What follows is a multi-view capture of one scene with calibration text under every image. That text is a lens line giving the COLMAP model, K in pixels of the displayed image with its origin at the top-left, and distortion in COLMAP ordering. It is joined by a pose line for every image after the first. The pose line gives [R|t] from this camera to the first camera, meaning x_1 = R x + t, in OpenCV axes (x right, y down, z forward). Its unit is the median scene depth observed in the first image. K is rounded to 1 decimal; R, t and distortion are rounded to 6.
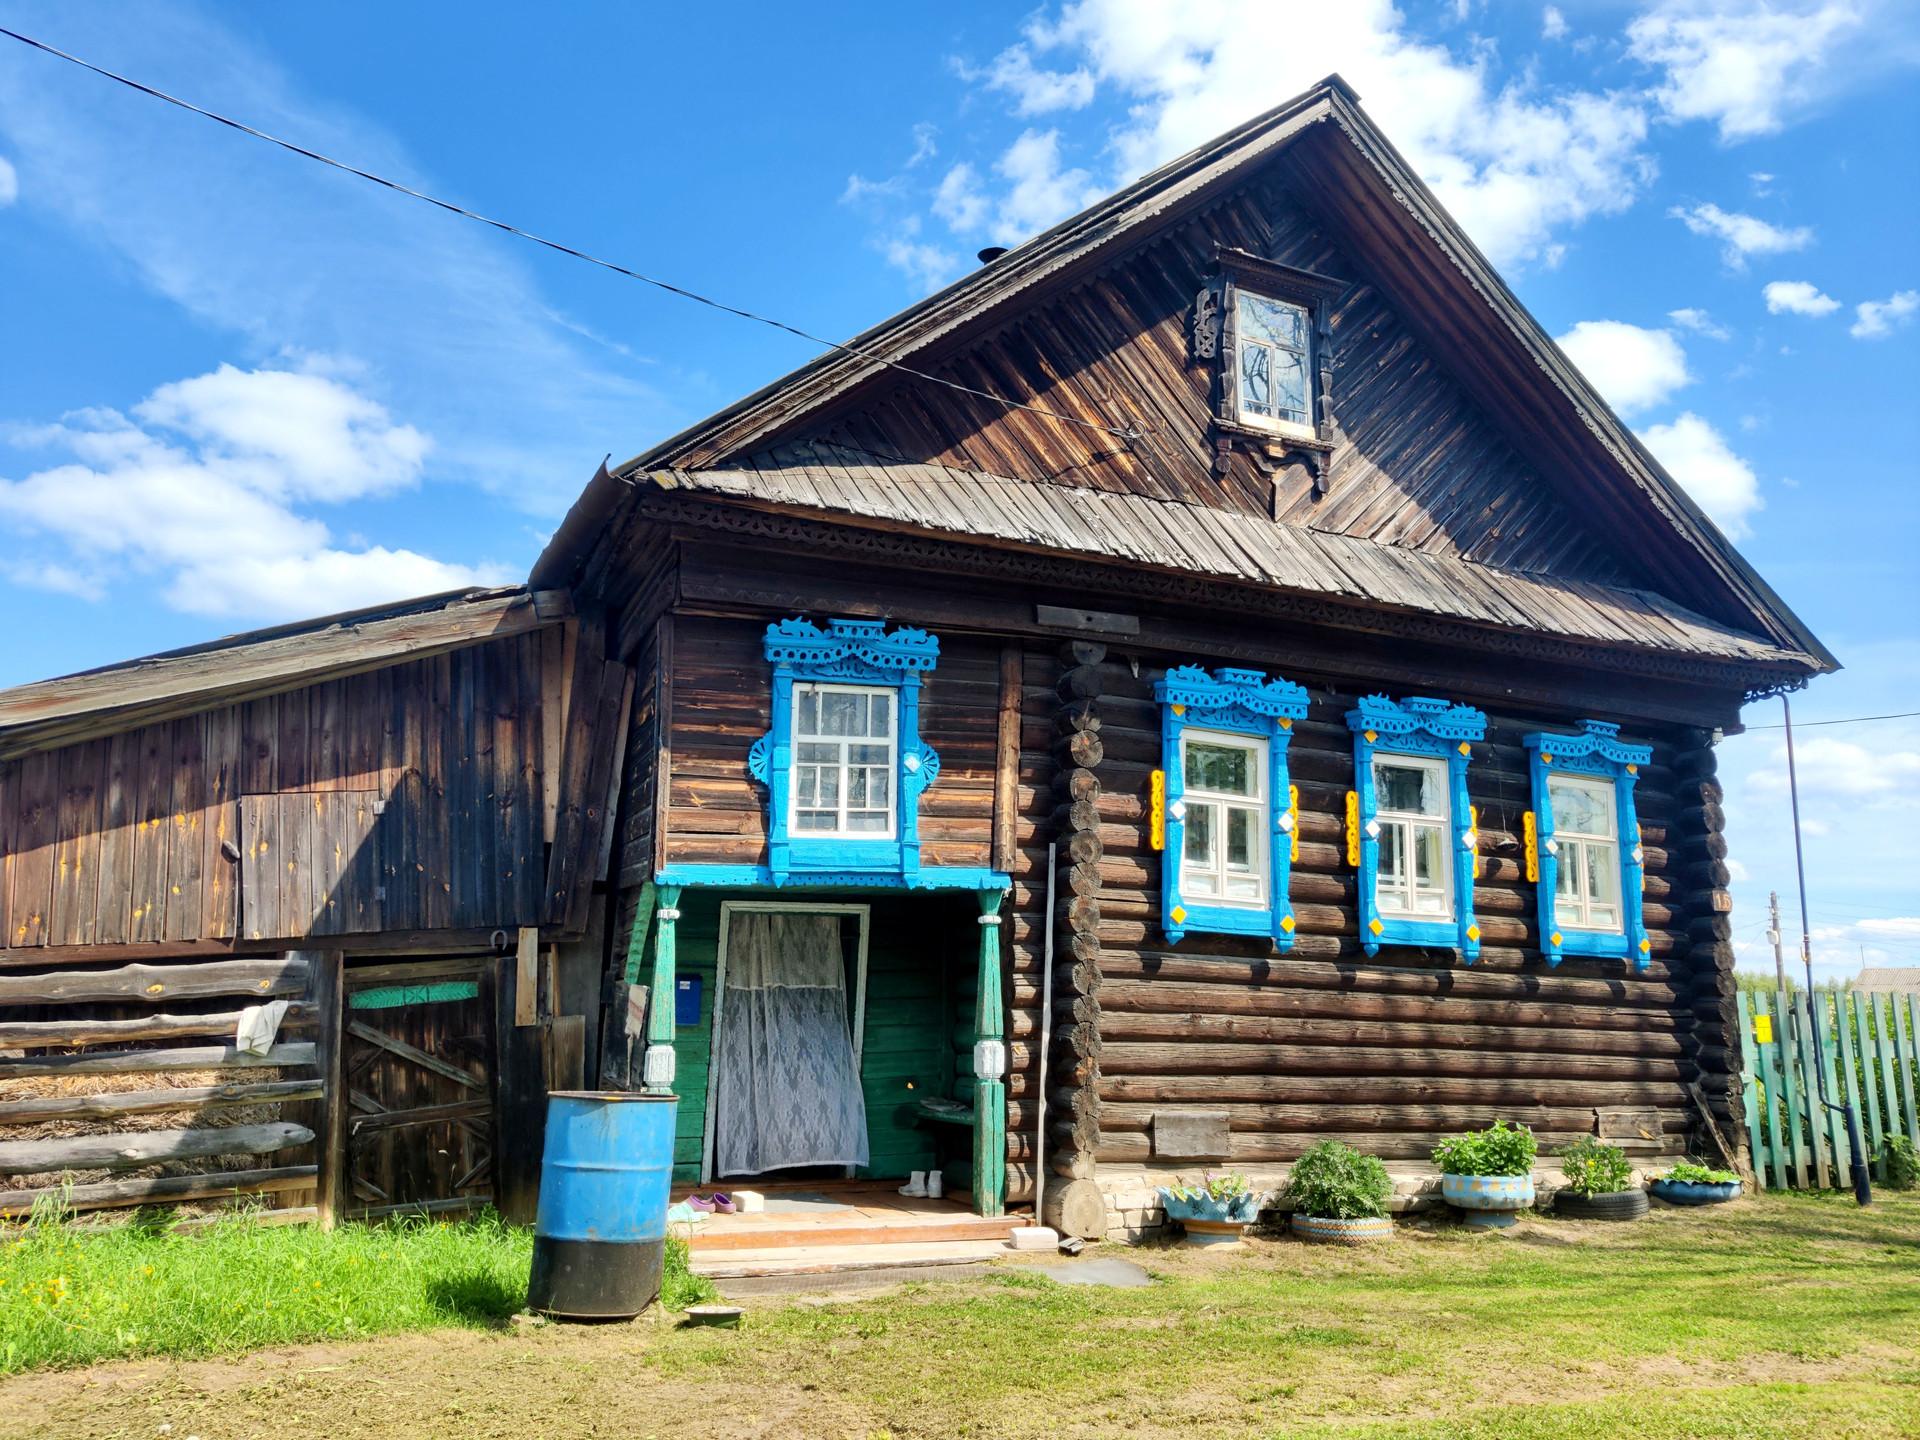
lens RADIAL K [[1381.8, 0, 960.0], [0, 1381.8, 720.0], [0, 0, 1]] dist [-0.097401, -0.001173]
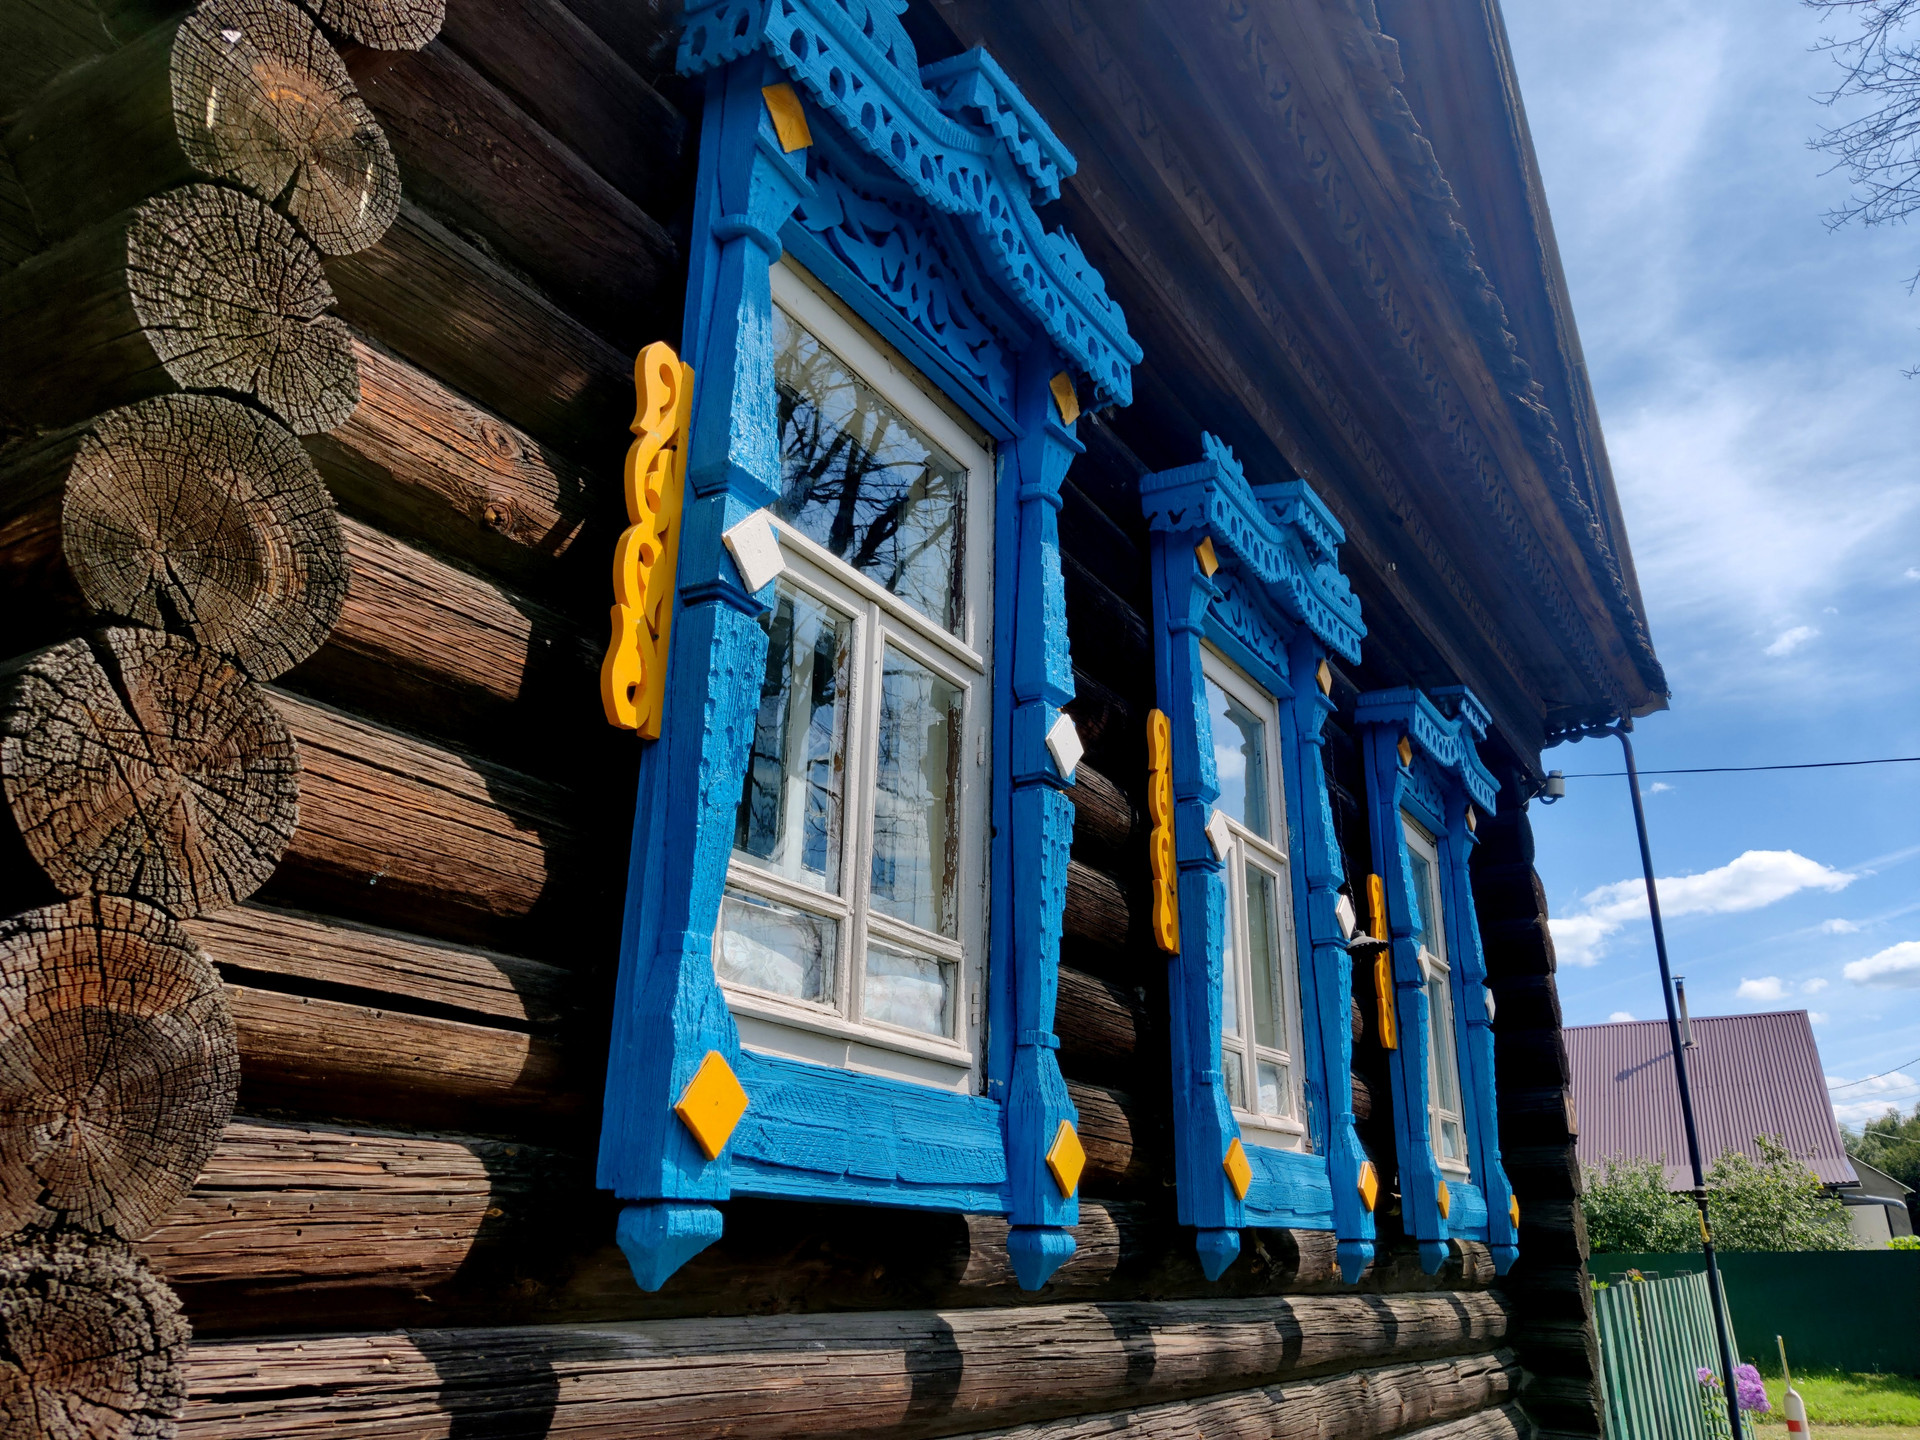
lens RADIAL K [[1443.0, 0, 960.0], [0, 1443.0, 720.0], [0, 0, 1]] dist [0.002255, 0.000559]
pose [[0.803326, 0.180159, 0.567636, 0.071075], [-0.115883, 0.982214, -0.147741, 0.115494], [-0.584156, 0.052905, 0.809915, 0.821236]]
